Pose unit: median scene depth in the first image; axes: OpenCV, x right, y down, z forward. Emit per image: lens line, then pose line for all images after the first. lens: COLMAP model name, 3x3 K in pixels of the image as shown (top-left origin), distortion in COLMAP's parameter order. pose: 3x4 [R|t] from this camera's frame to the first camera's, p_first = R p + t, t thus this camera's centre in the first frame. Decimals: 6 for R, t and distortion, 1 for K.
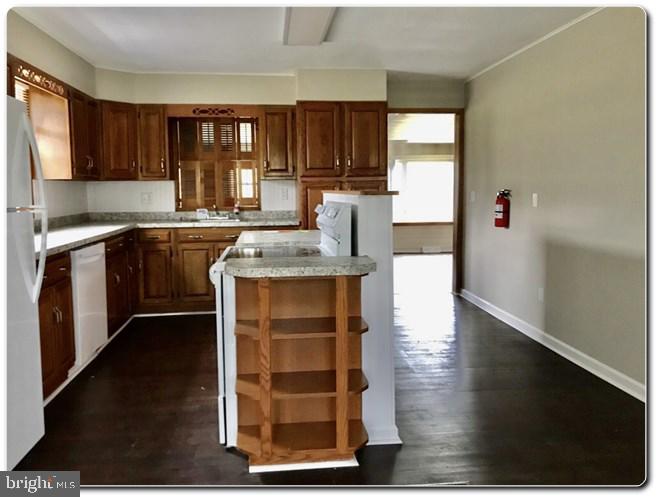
lens RADIAL K [[552.7, 0, 328.5], [0, 552.7, 248.5], [0, 0, 1]] dist [0.071108, -0.010965]
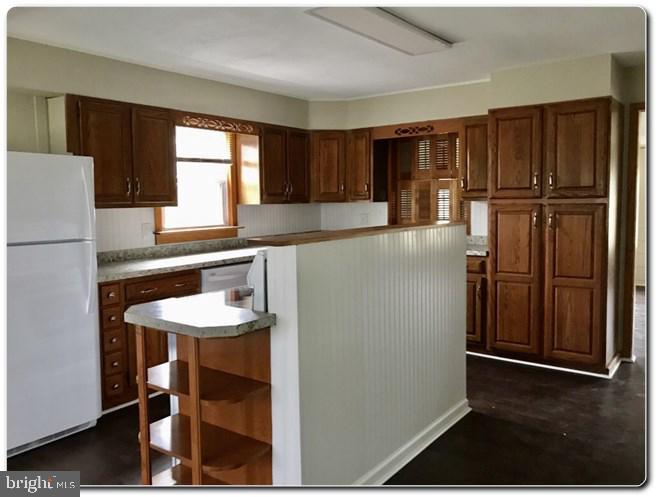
lens RADIAL K [[552.7, 0, 328.5], [0, 552.7, 248.5], [0, 0, 1]] dist [0.071108, -0.010965]
pose [[0.743218, 0.063703, -0.666009, 0.335605], [-0.069138, 0.997440, 0.018251, -0.052209], [0.665467, 0.032482, 0.745720, 0.203414]]
